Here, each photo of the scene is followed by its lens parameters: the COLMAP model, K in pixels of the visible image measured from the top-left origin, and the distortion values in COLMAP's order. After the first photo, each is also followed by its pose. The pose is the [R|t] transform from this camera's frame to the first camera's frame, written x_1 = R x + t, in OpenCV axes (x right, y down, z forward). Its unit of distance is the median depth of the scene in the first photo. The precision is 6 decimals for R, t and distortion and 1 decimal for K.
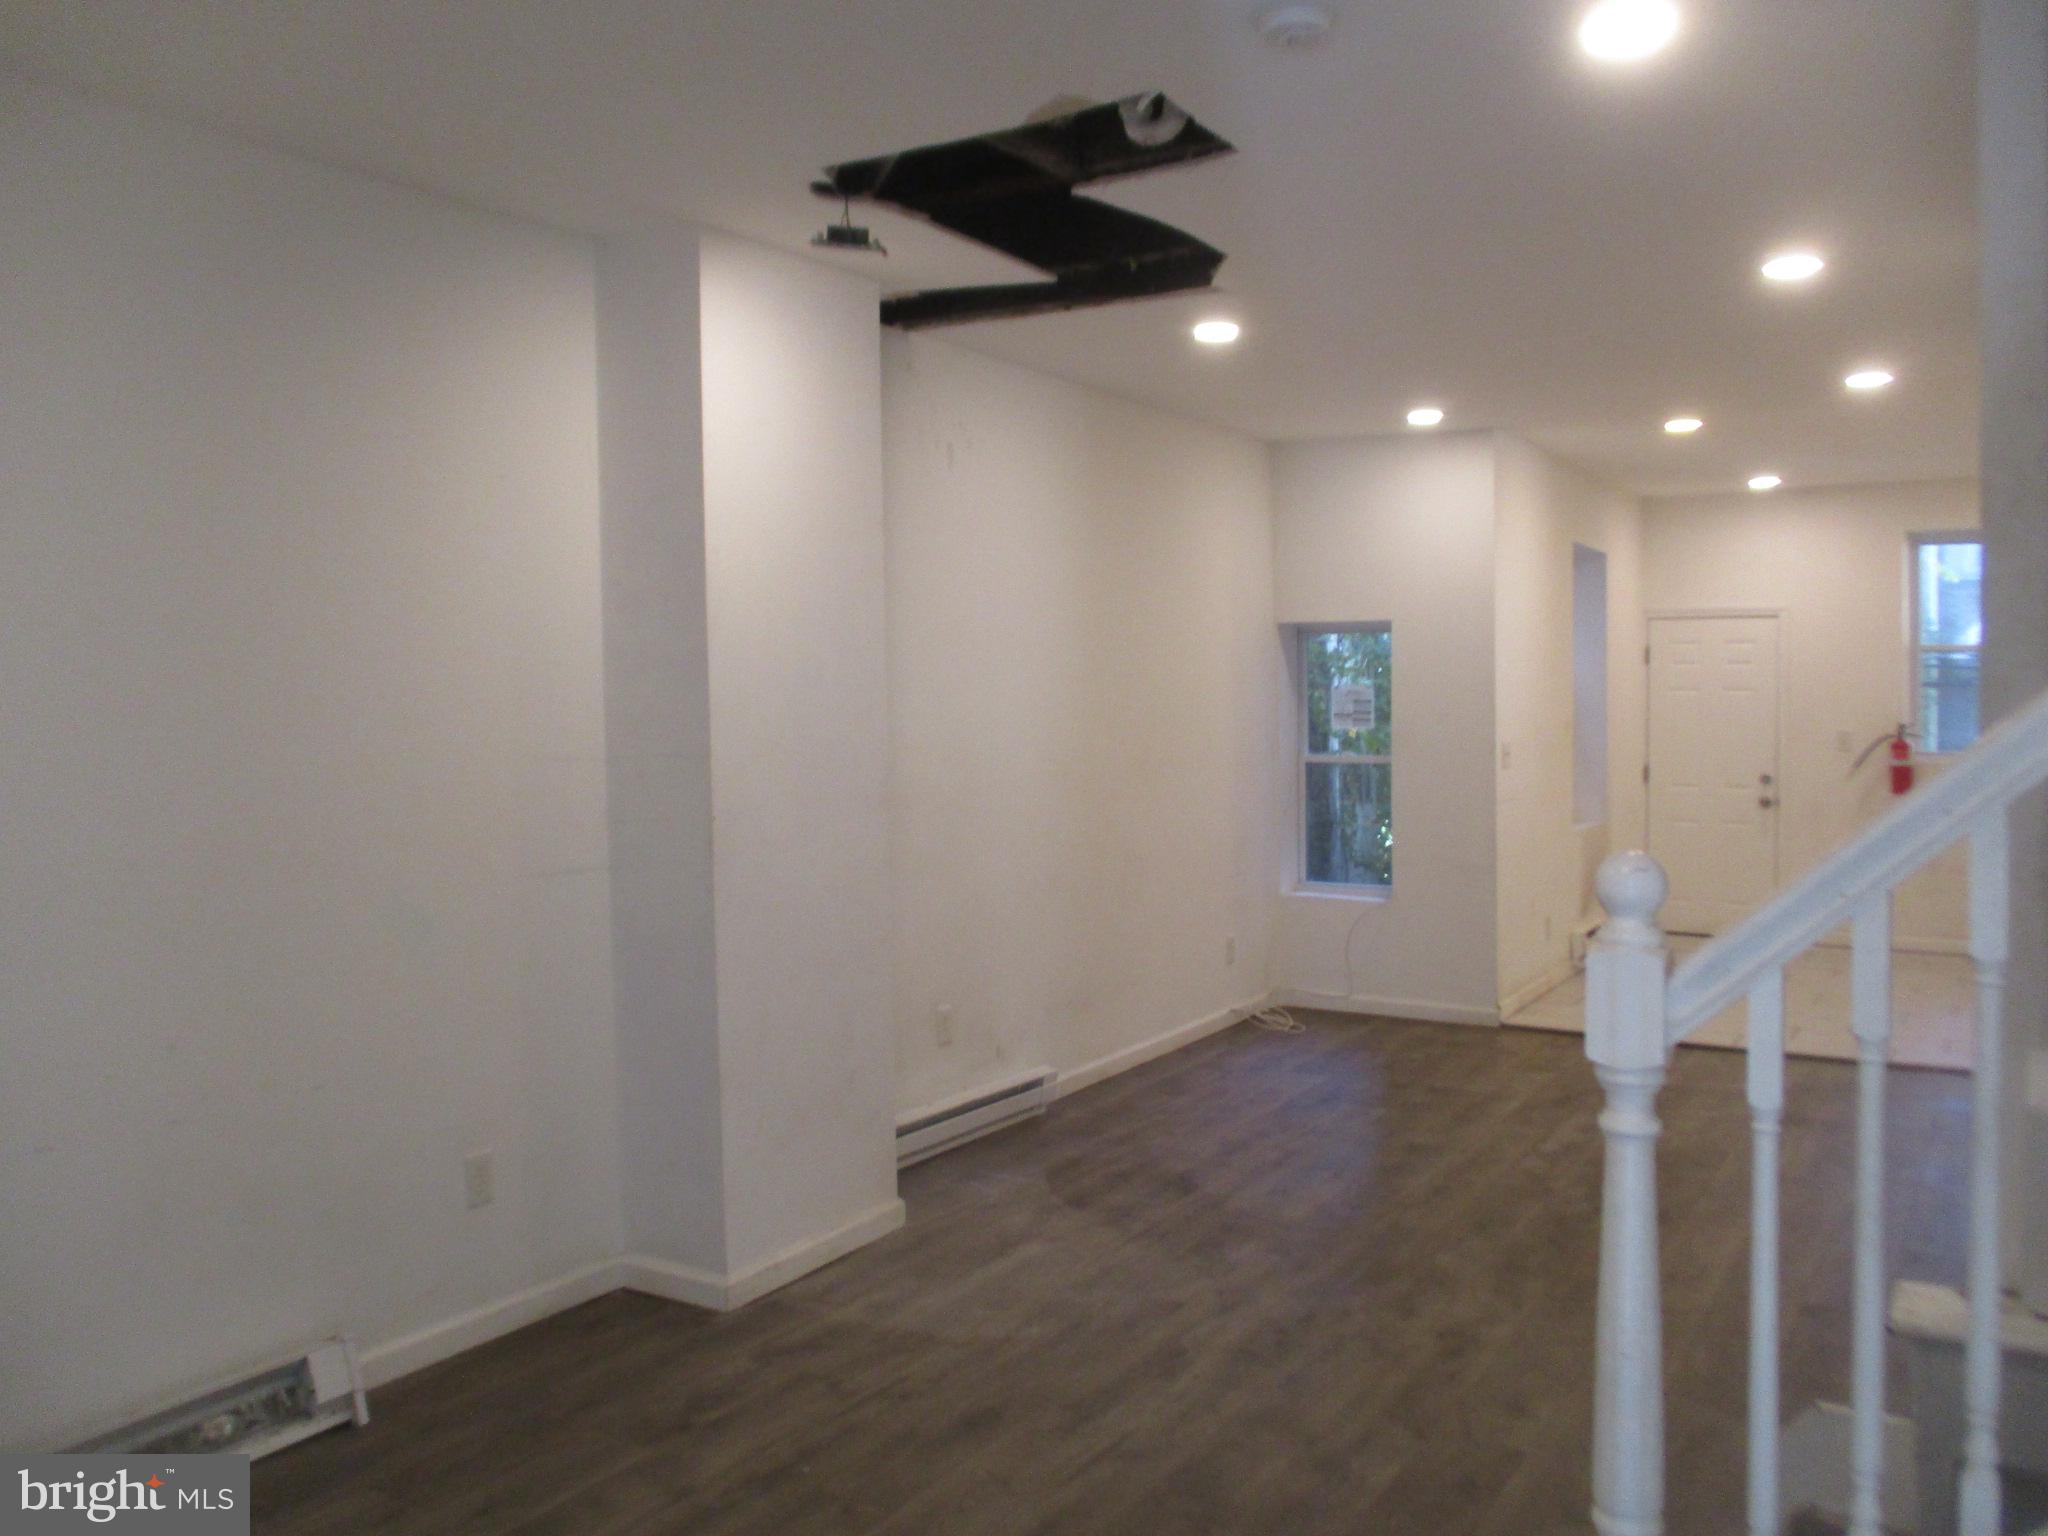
lens RADIAL K [[1664.3, 0, 1034.2], [0, 1664.3, 742.9], [0, 0, 1]] dist [-0.060515, 0.003934]
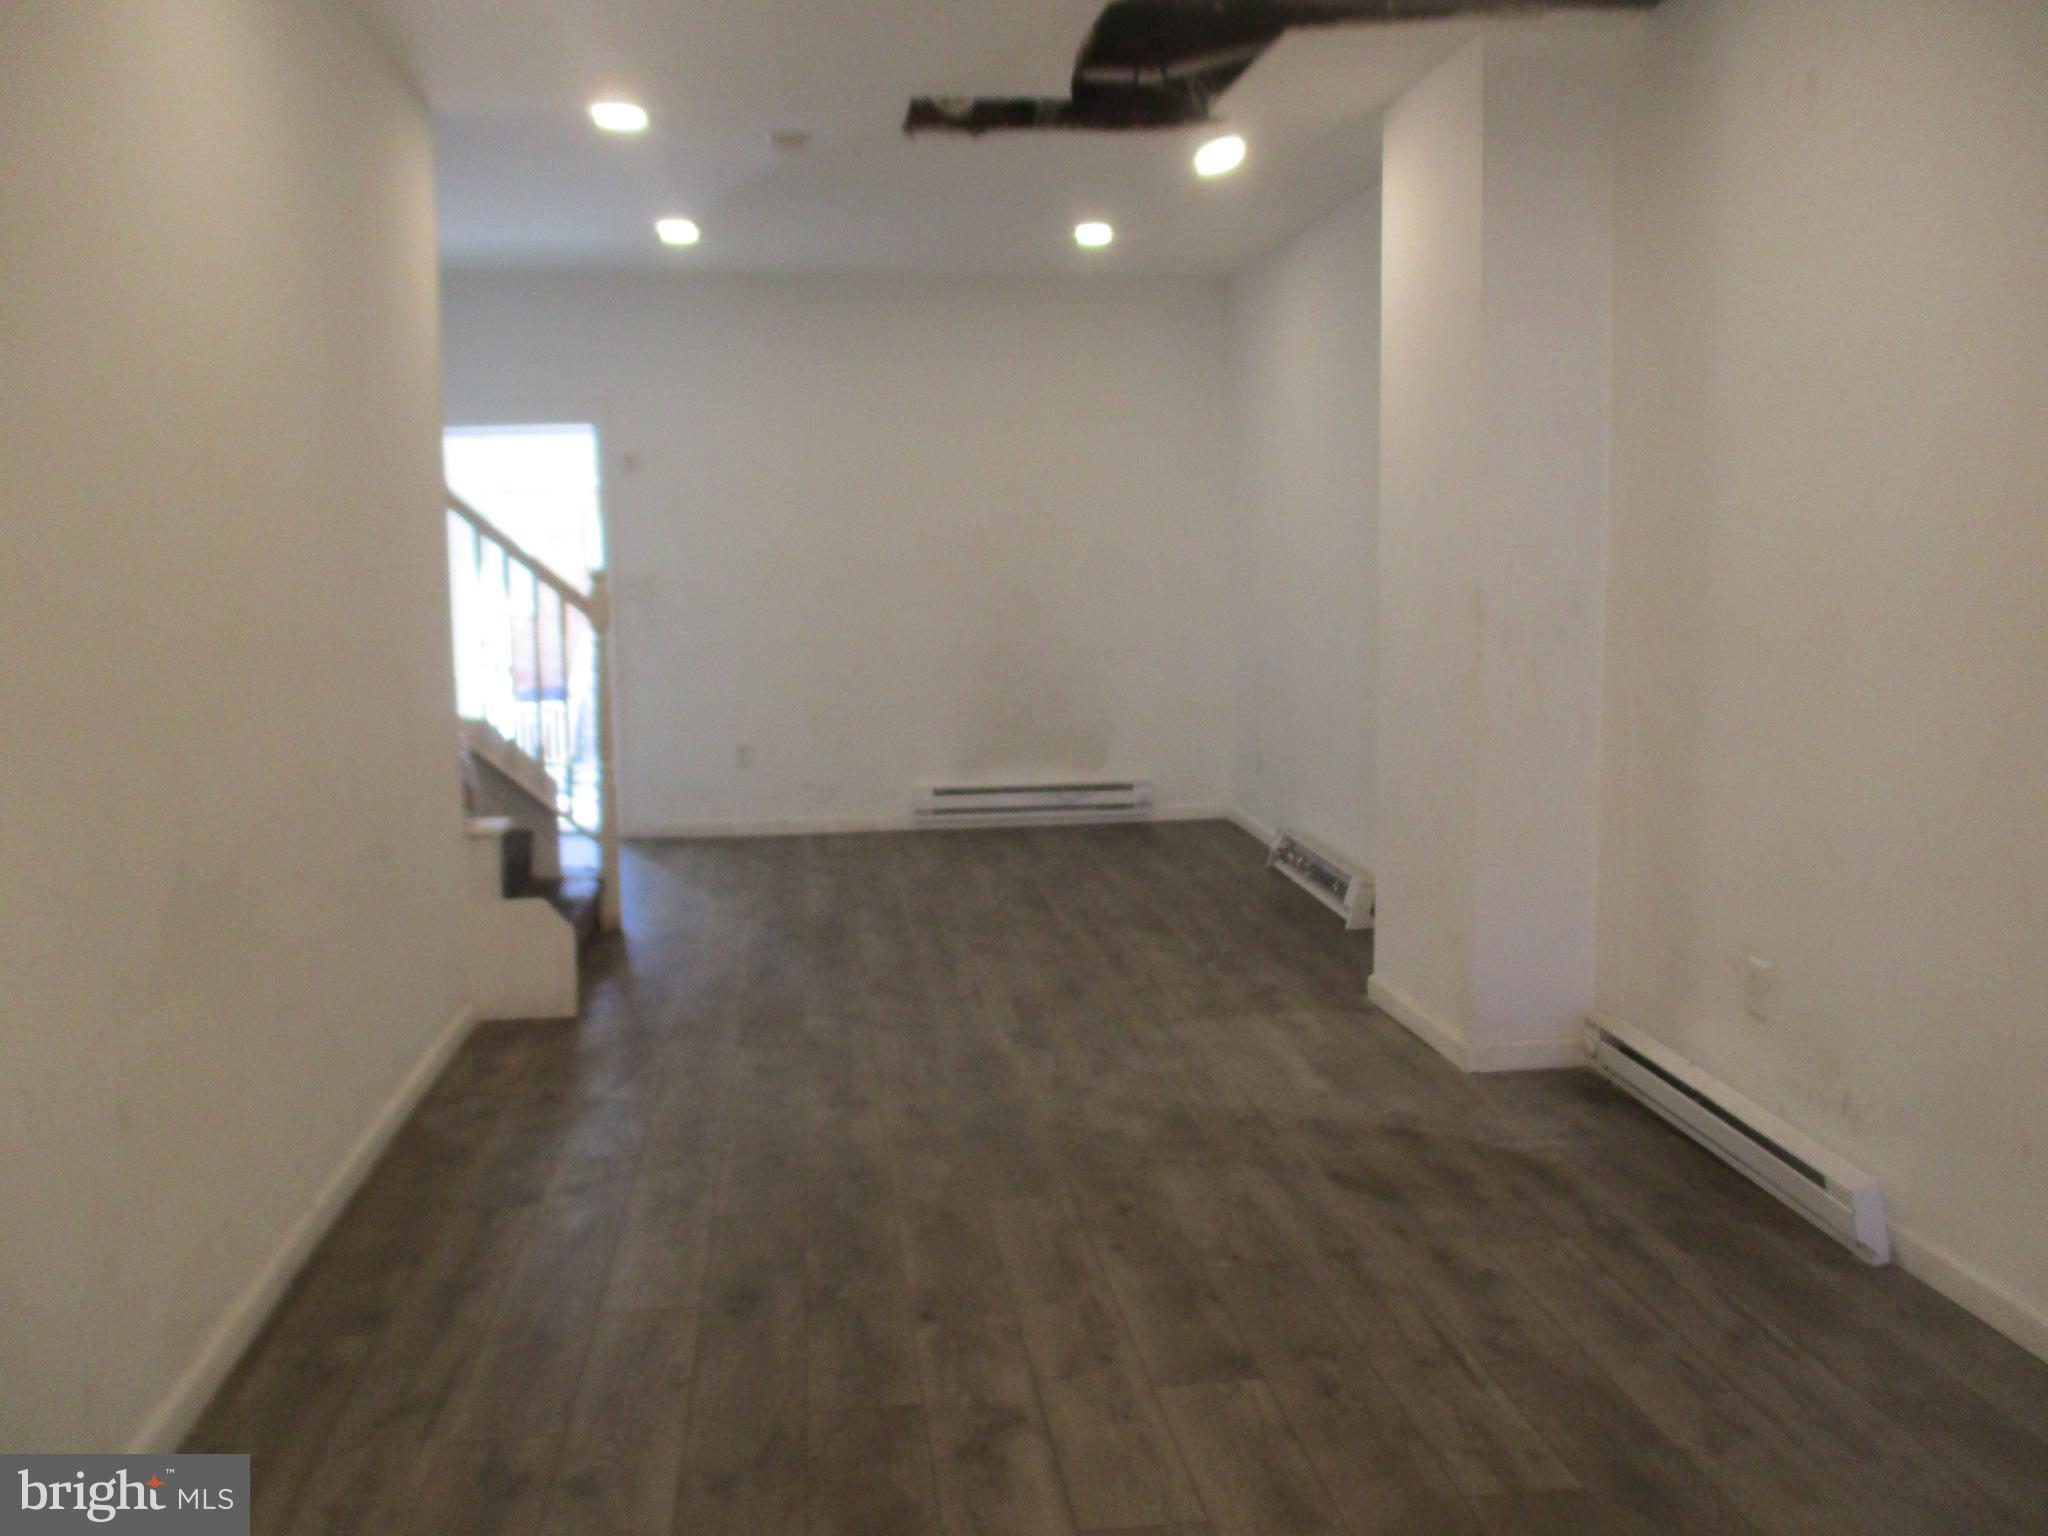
lens RADIAL K [[1664.3, 0, 1034.2], [0, 1664.3, 742.9], [0, 0, 1]] dist [-0.060515, 0.003934]
pose [[-0.769242, 0.093467, -0.632085, 0.728350], [-0.005702, 0.988200, 0.153066, -0.033115], [0.638933, 0.121349, -0.759631, 1.648820]]
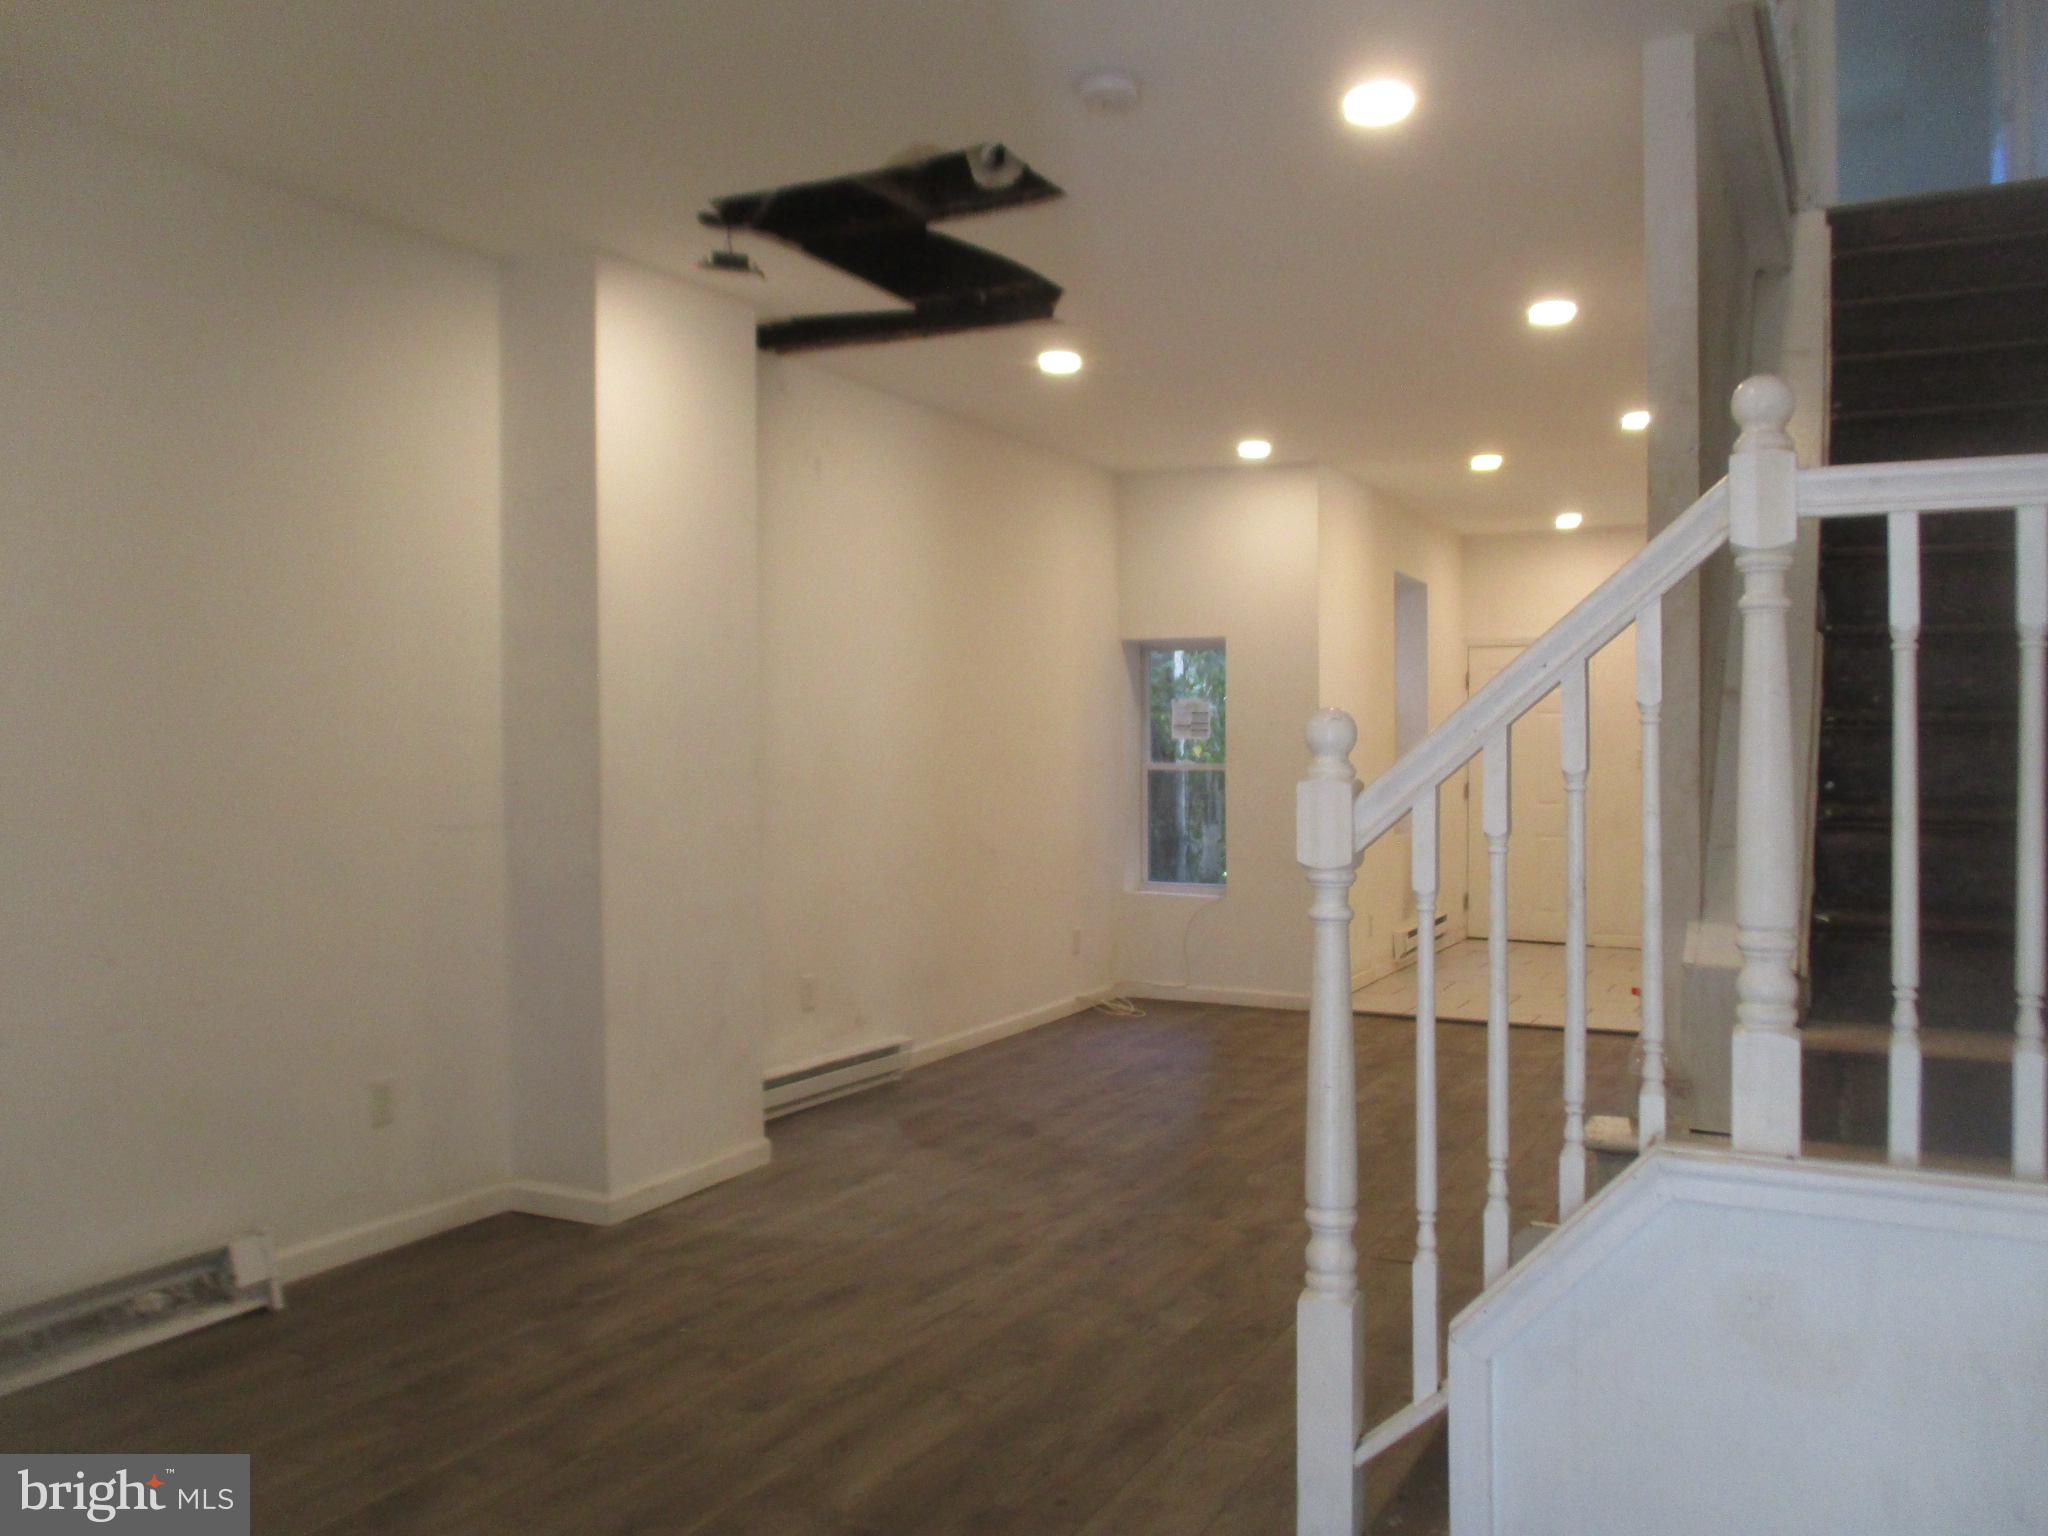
lens RADIAL K [[1664.3, 0, 1034.2], [0, 1664.3, 742.9], [0, 0, 1]] dist [-0.060515, 0.003934]
pose [[0.996756, 0.007128, 0.080164, 0.006223], [-0.004491, 0.999444, -0.033027, 0.053914], [-0.080355, 0.032560, 0.996234, -0.122597]]
